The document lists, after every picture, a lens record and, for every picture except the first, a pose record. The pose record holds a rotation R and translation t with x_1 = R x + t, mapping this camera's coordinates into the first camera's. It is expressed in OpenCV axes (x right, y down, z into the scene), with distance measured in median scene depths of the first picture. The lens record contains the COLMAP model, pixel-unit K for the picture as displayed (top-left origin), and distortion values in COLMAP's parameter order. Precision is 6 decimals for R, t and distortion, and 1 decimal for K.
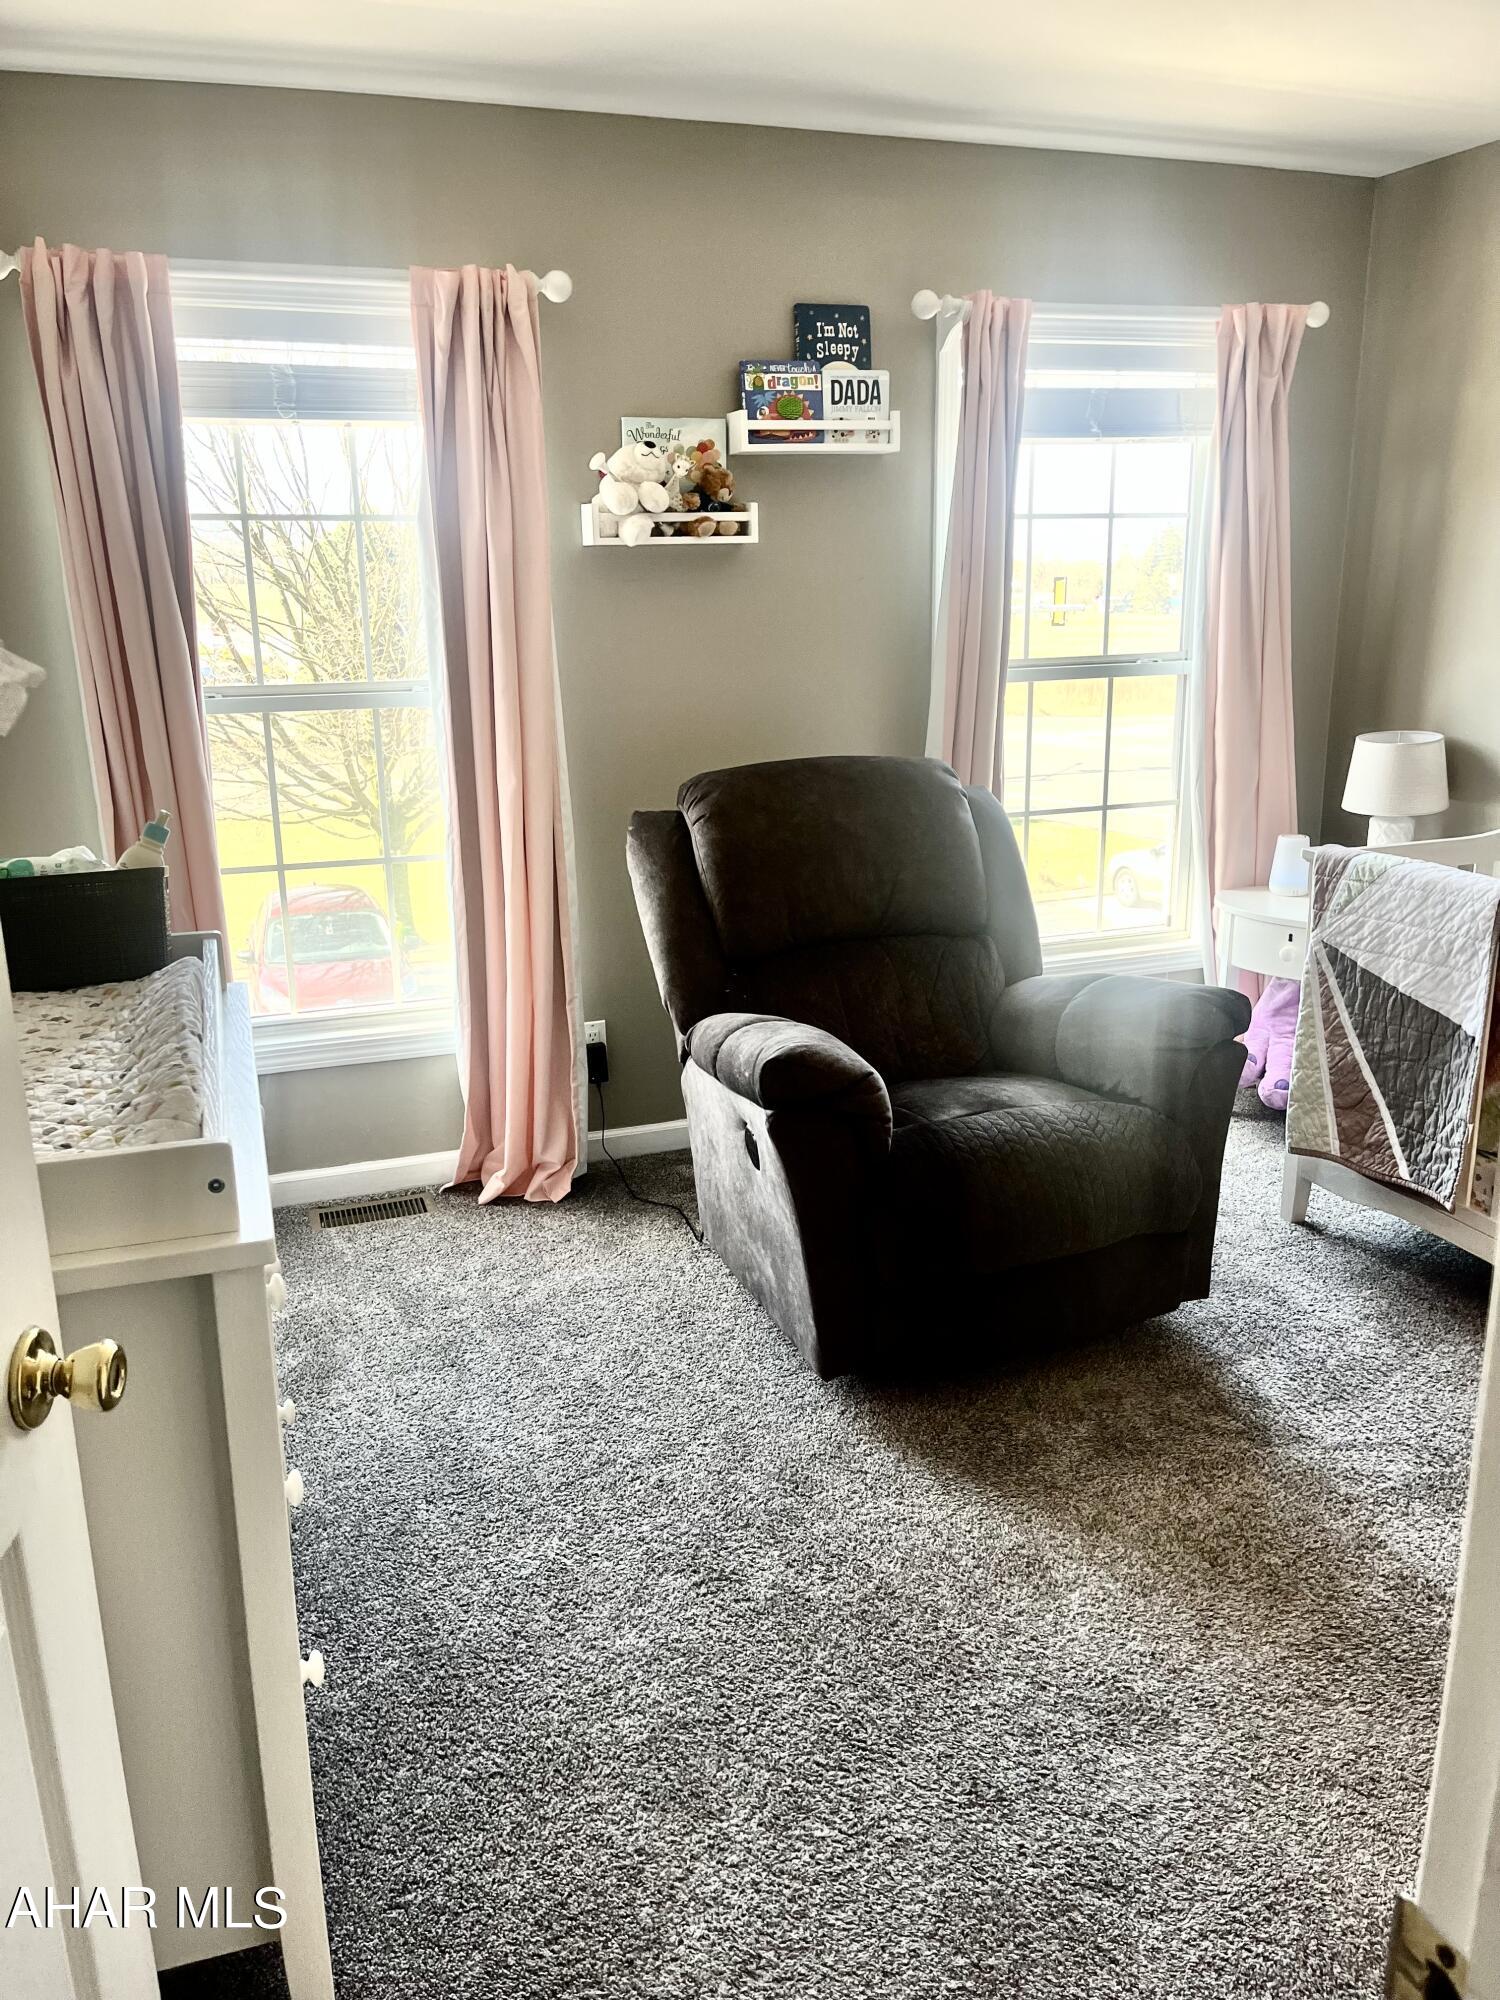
lens RADIAL K [[1508.5, 0, 759.5], [0, 1508.5, 989.4], [0, 0, 1]] dist [0.069830, -0.089163]
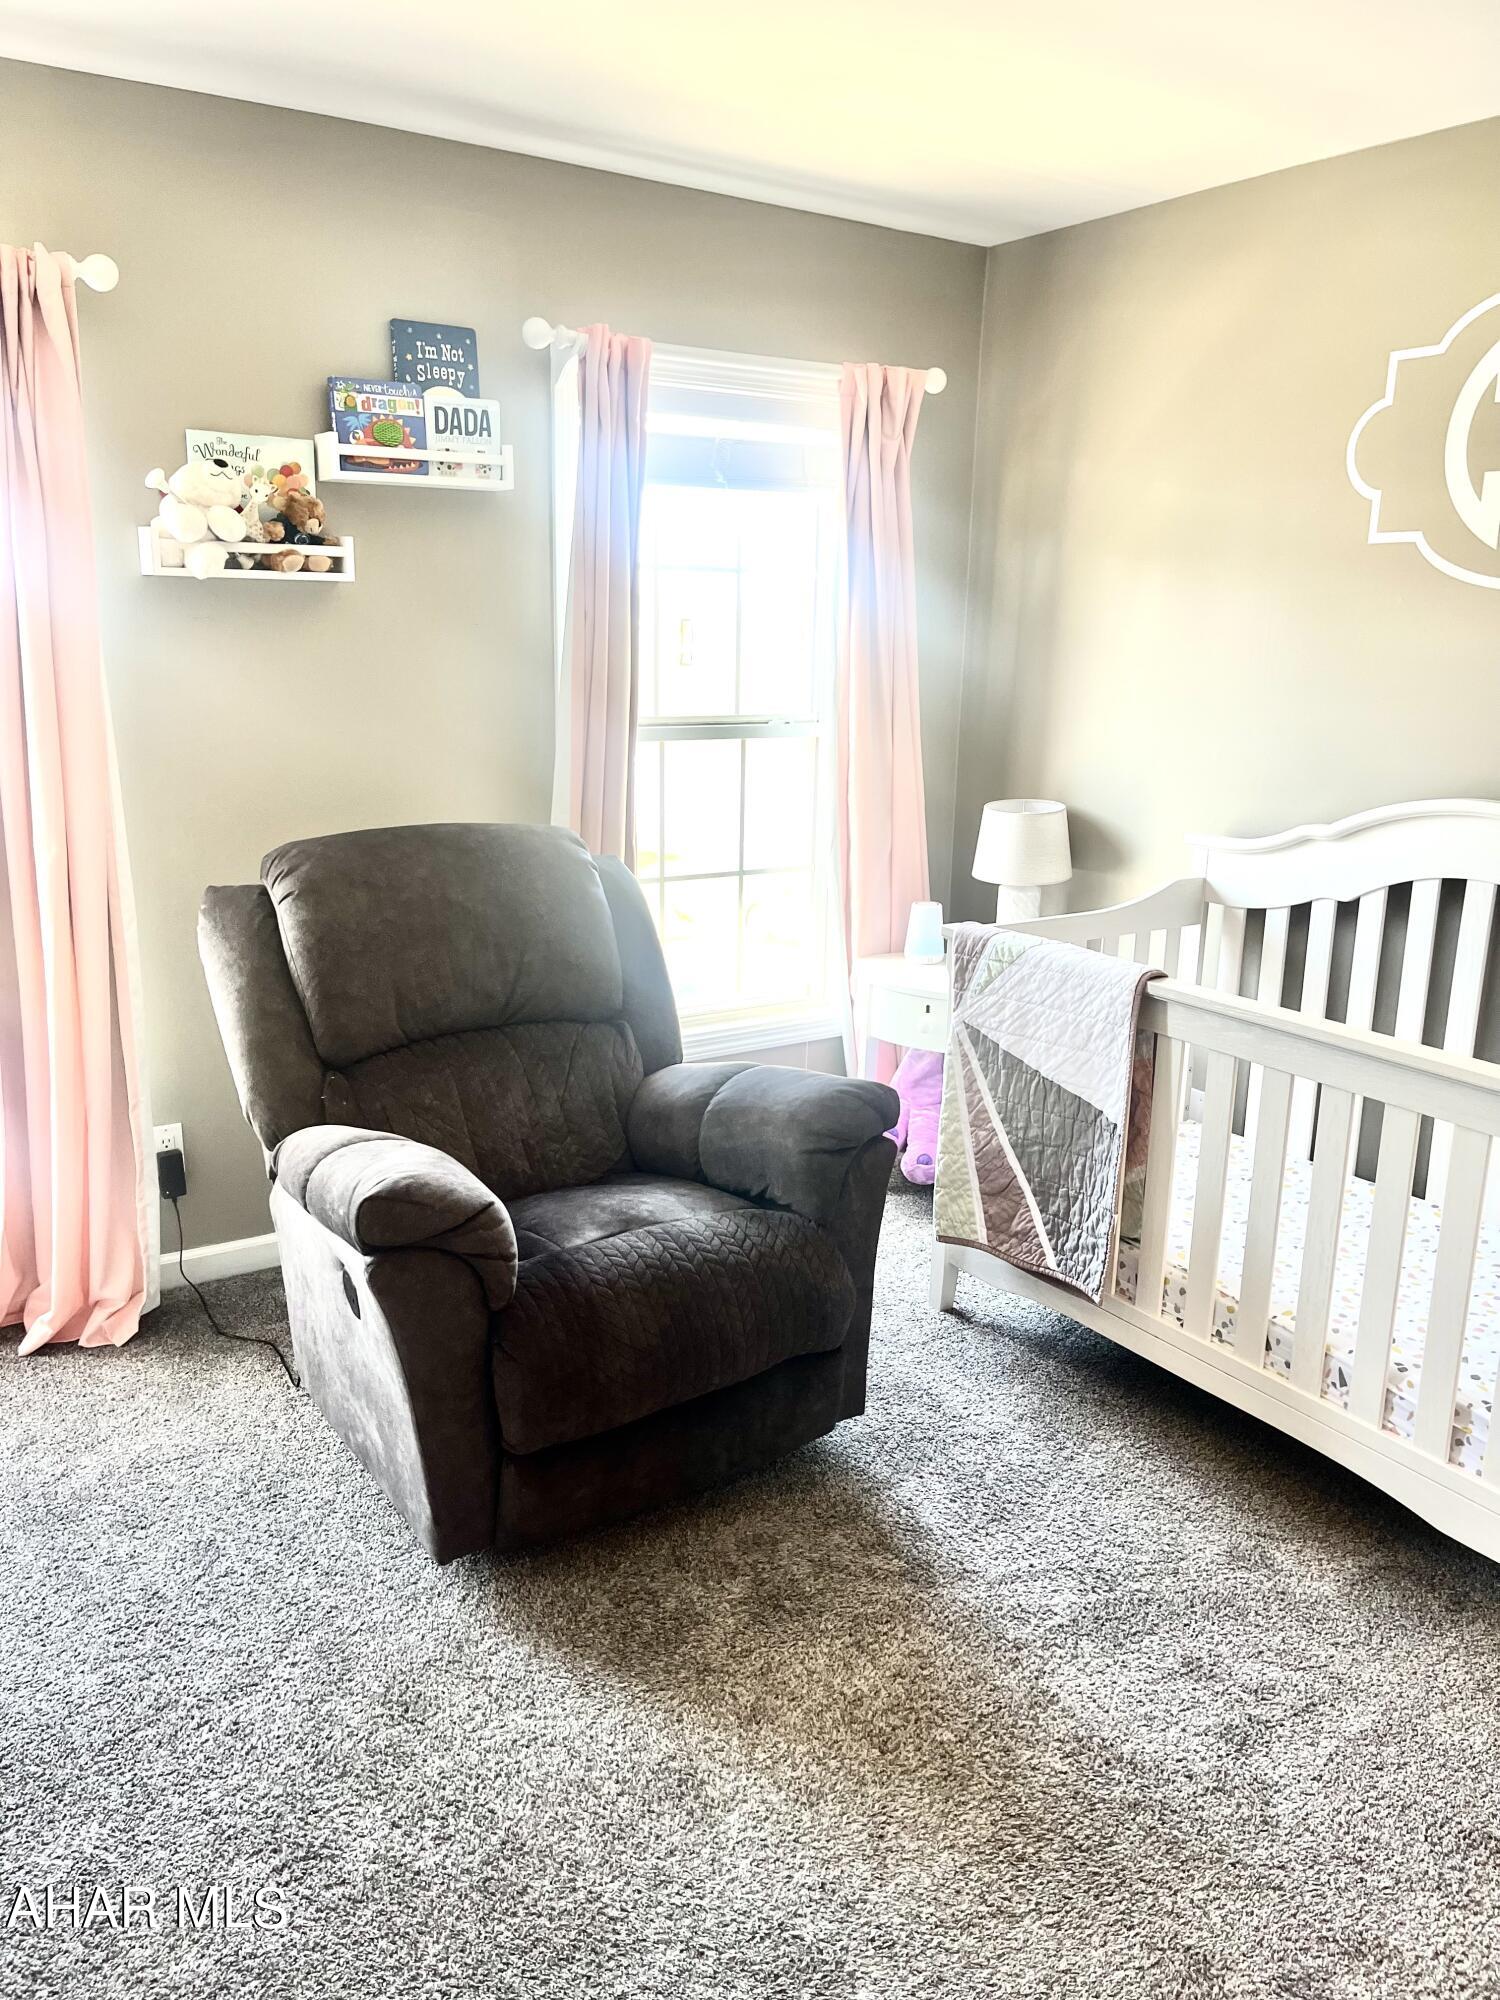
lens RADIAL K [[1508.5, 0, 764.6], [0, 1508.5, 986.7], [0, 0, 1]] dist [0.069830, -0.089163]
pose [[0.970895, -0.018190, 0.238816, 0.018182], [0.023590, 0.999526, -0.019770, -0.040920], [-0.238343, 0.024829, 0.970864, 0.101737]]
